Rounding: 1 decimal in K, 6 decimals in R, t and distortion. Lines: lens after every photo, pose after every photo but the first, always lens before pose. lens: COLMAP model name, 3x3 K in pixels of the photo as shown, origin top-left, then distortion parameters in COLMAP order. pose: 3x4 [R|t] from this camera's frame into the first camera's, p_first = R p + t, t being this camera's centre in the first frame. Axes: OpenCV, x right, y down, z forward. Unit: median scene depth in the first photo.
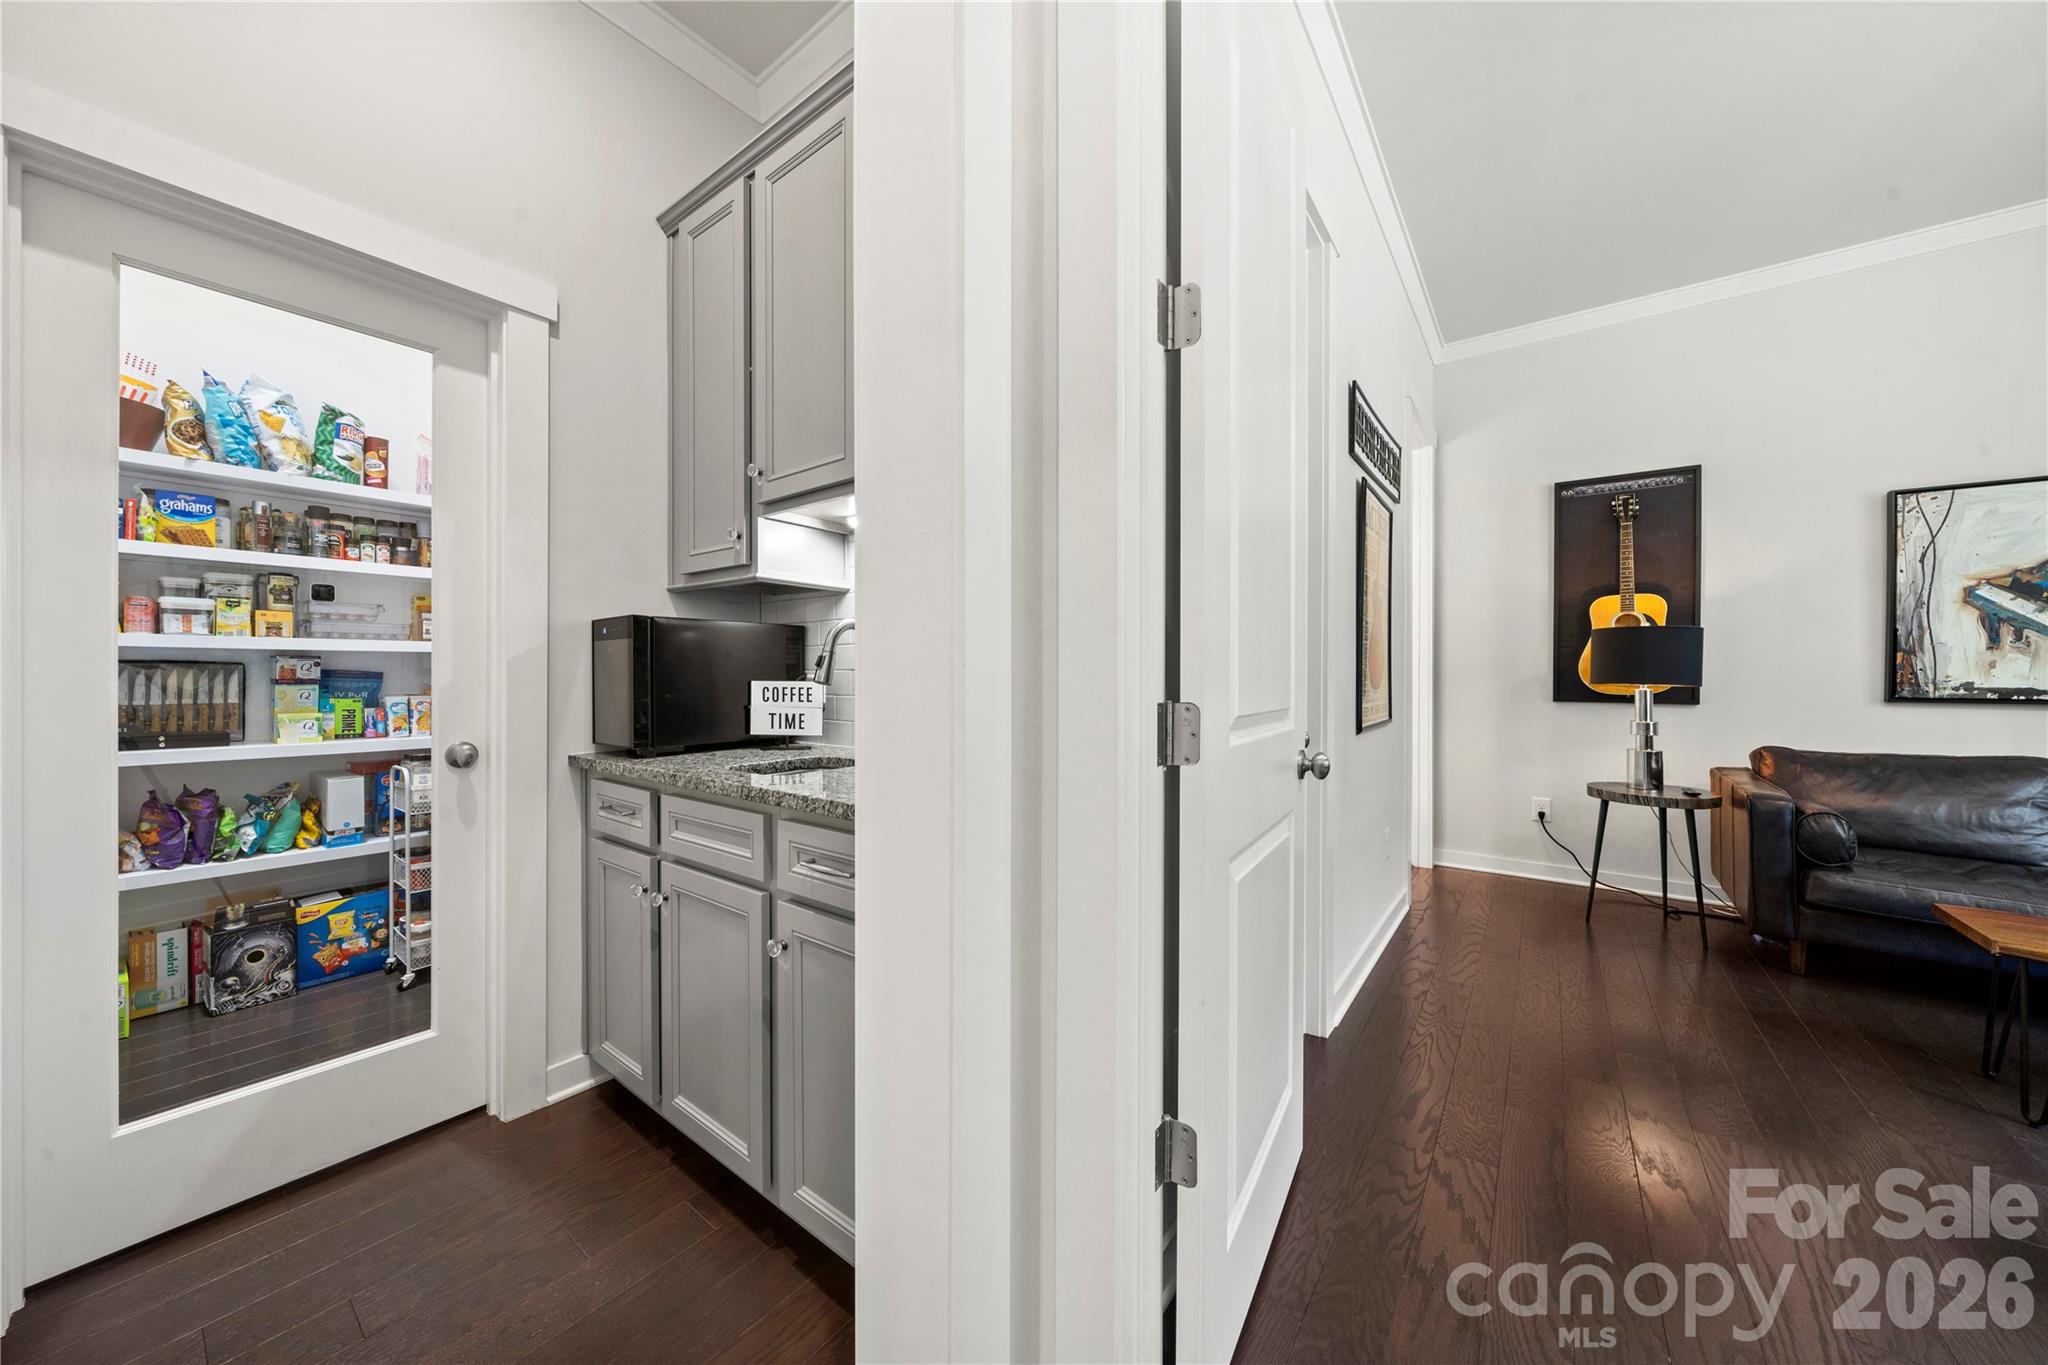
lens RADIAL K [[698.6, 0, 1012.1], [0, 698.6, 662.2], [0, 0, 1]] dist [-0.007597, -0.000056]
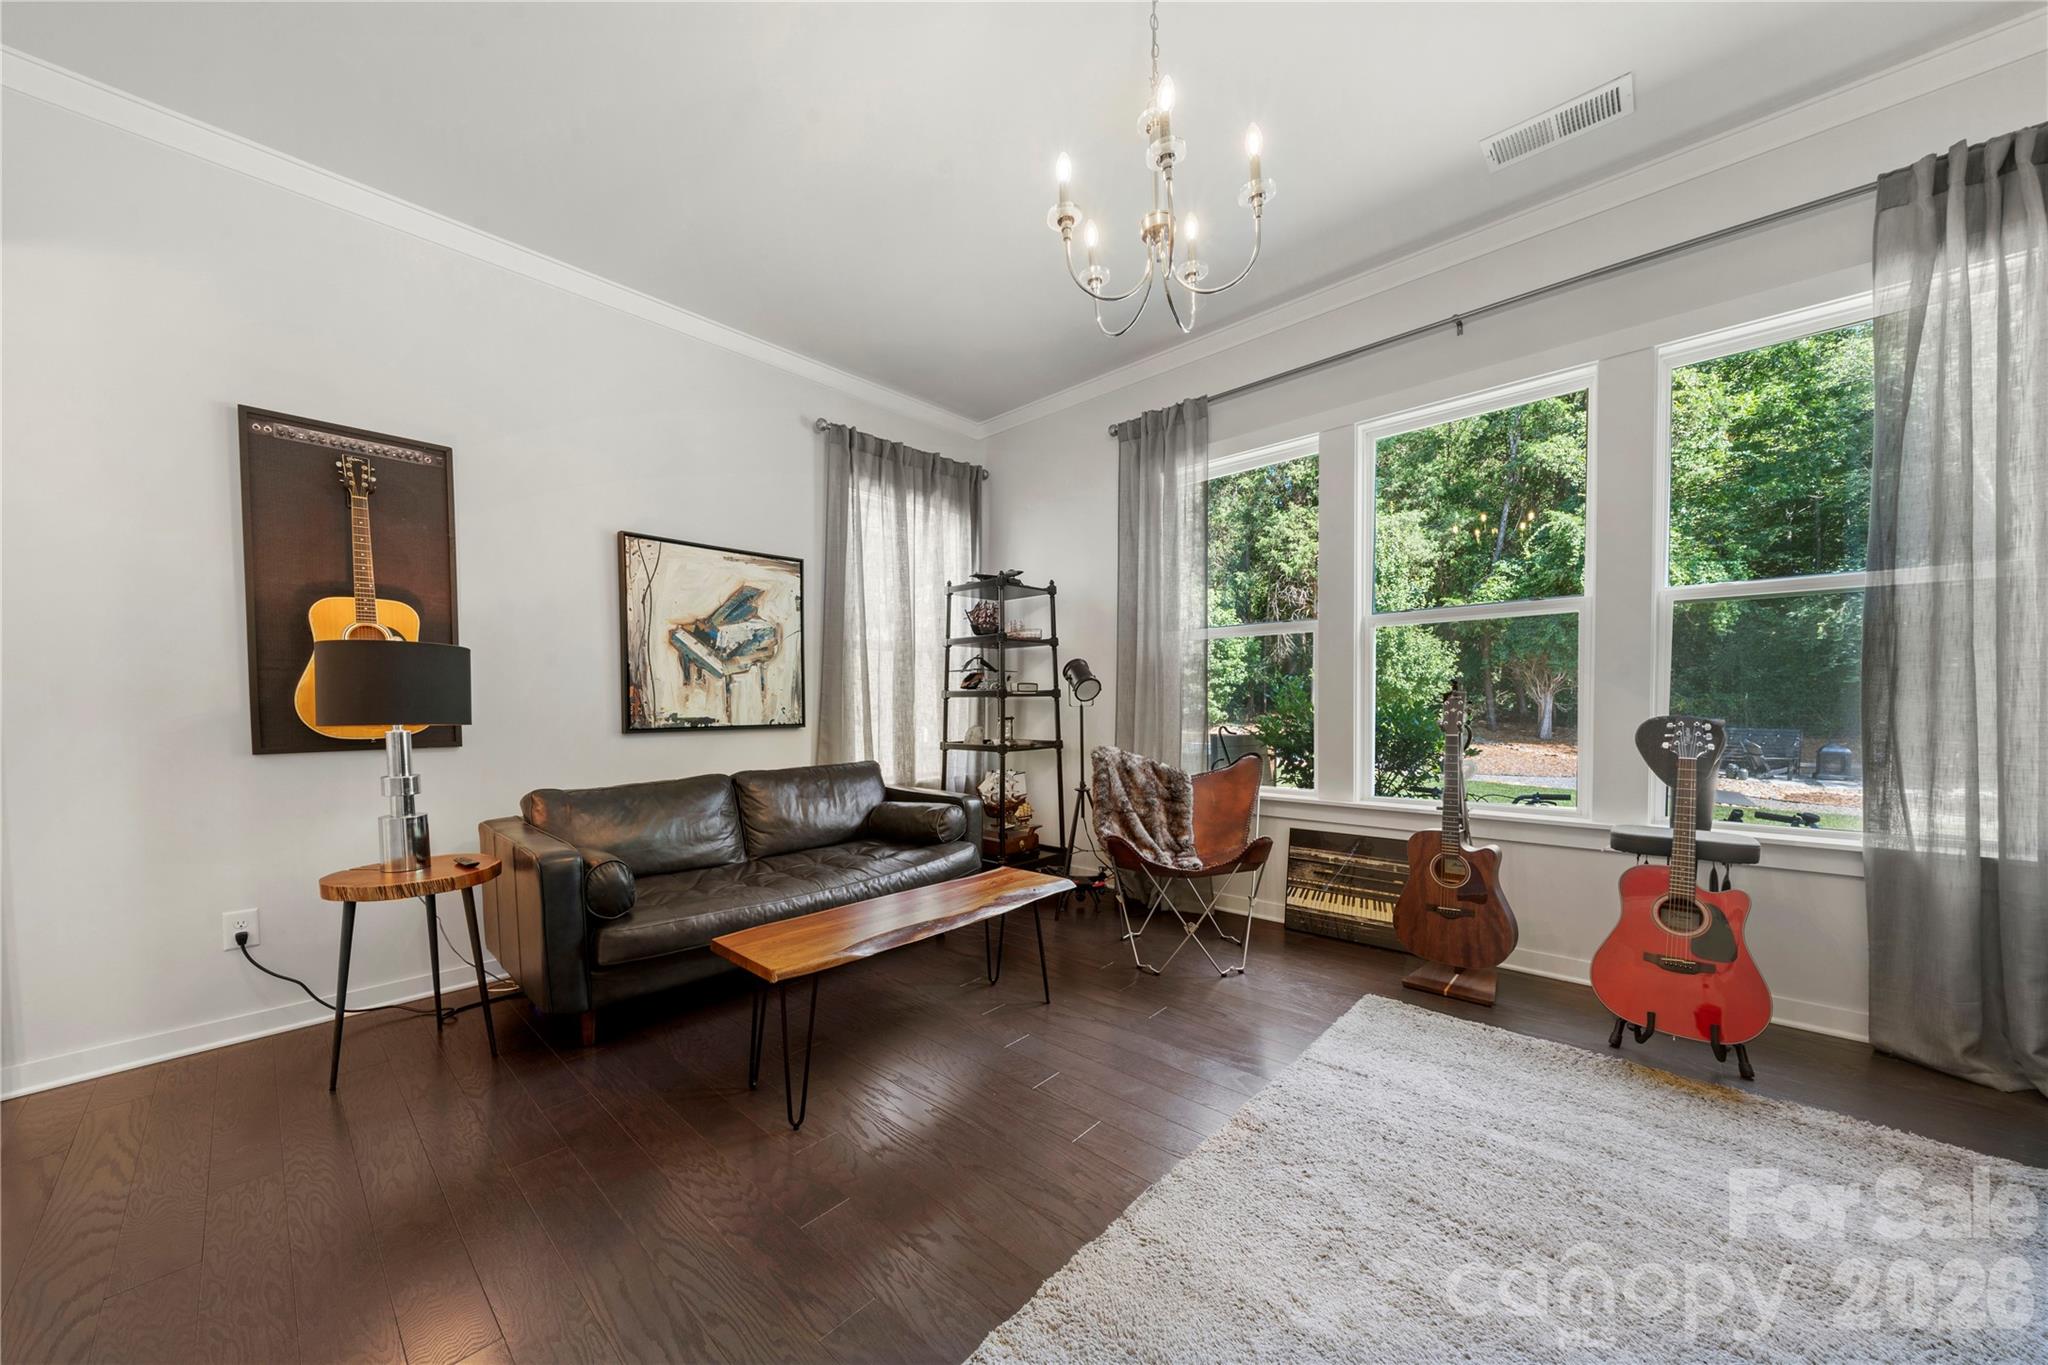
lens RADIAL K [[710.7, 0, 1024.6], [0, 710.7, 740.9], [0, 0, 1]] dist [-0.007232, -0.000081]
pose [[0.083484, -0.055514, 0.994962, 0.247373], [-0.005698, 0.998404, 0.056184, 0.004915], [-0.996493, -0.010359, 0.083035, 0.305725]]
